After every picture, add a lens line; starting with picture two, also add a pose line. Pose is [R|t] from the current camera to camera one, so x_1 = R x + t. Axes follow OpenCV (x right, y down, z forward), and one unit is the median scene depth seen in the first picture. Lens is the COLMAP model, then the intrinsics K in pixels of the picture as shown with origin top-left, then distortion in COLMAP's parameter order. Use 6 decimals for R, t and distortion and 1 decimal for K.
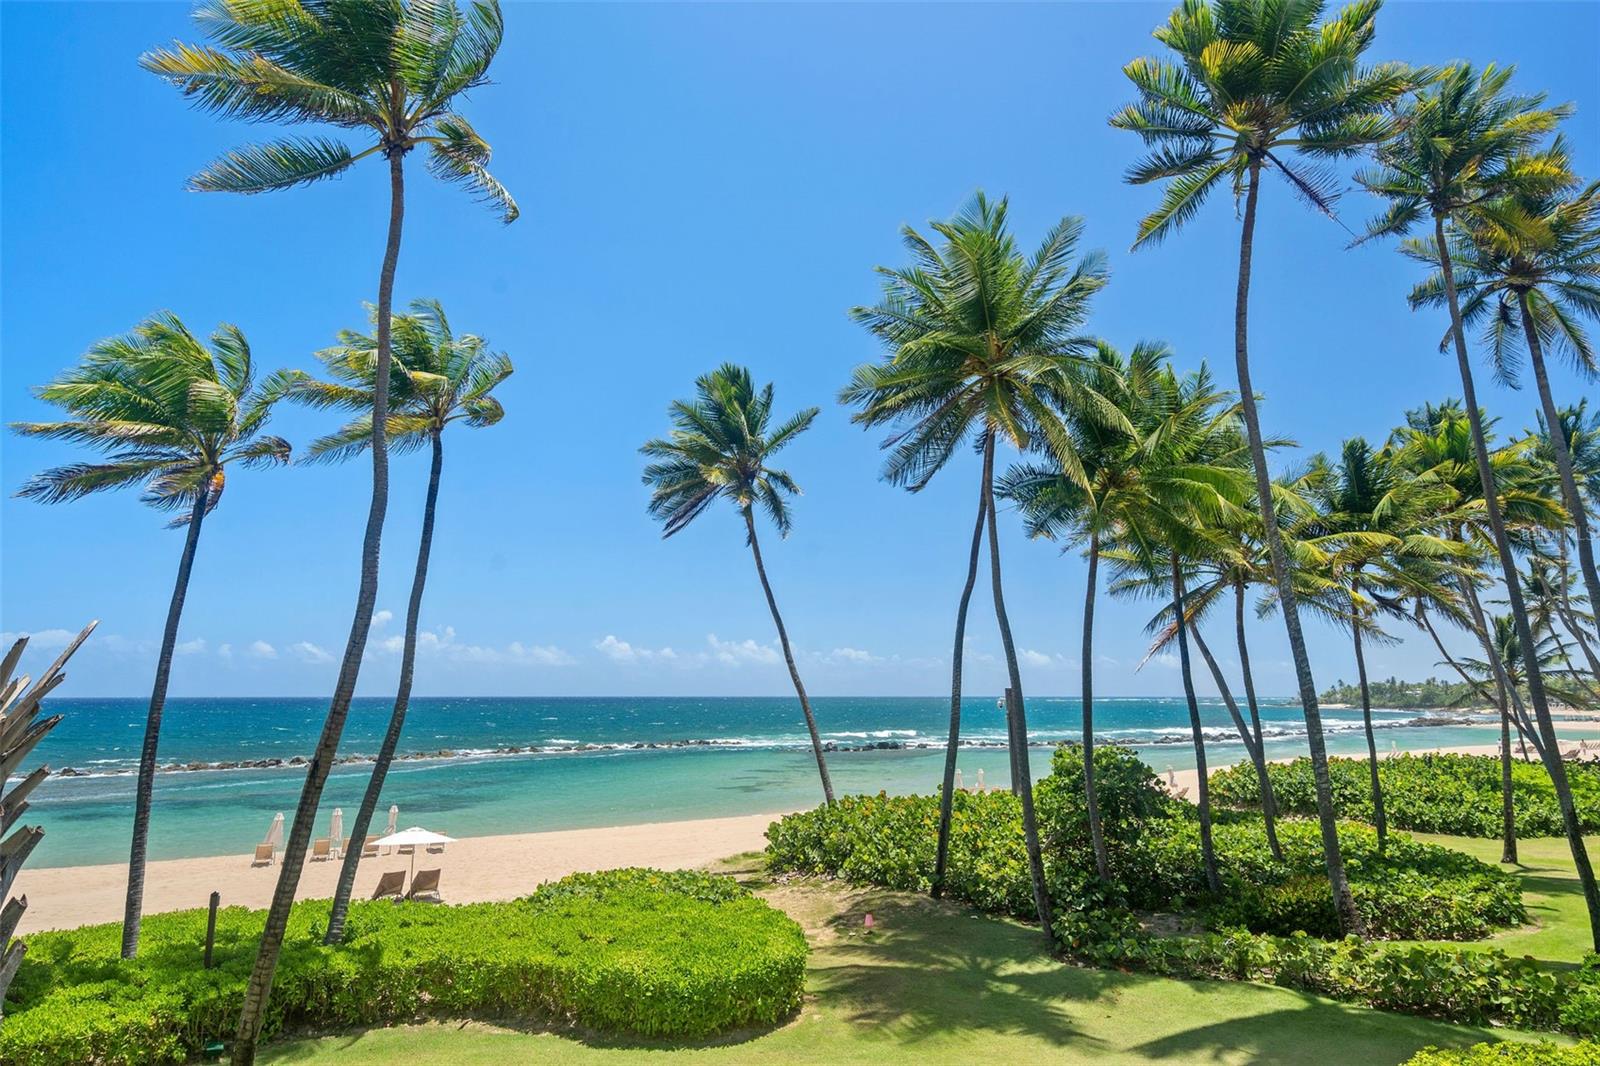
lens RADIAL K [[981.8, 0, 803.6], [0, 981.8, 557.4], [0, 0, 1]] dist [0.004589, 0.001927]
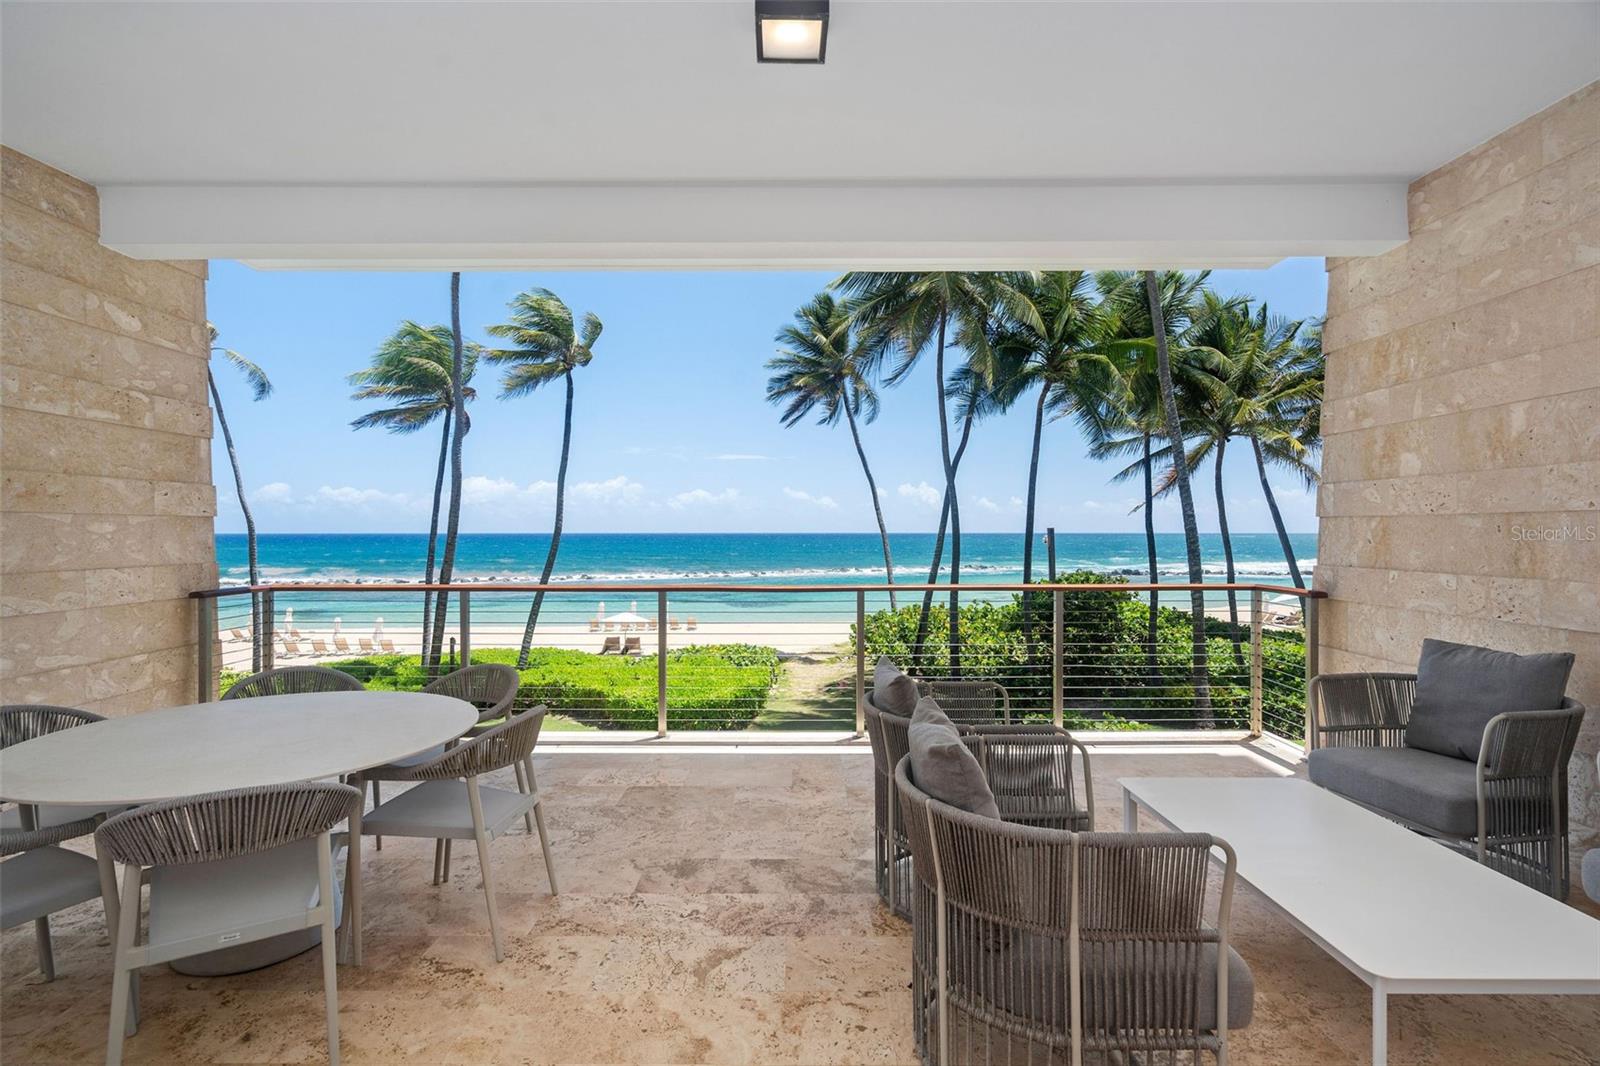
lens RADIAL K [[721.6, 0, 790.2], [0, 721.6, 535.9], [0, 0, 1]] dist [-0.001303, -0.000767]
pose [[0.921074, 0.003085, -0.389376, 0.320183], [0.052342, 0.989912, 0.131659, 0.002059], [0.385855, -0.141649, 0.911620, 0.014360]]
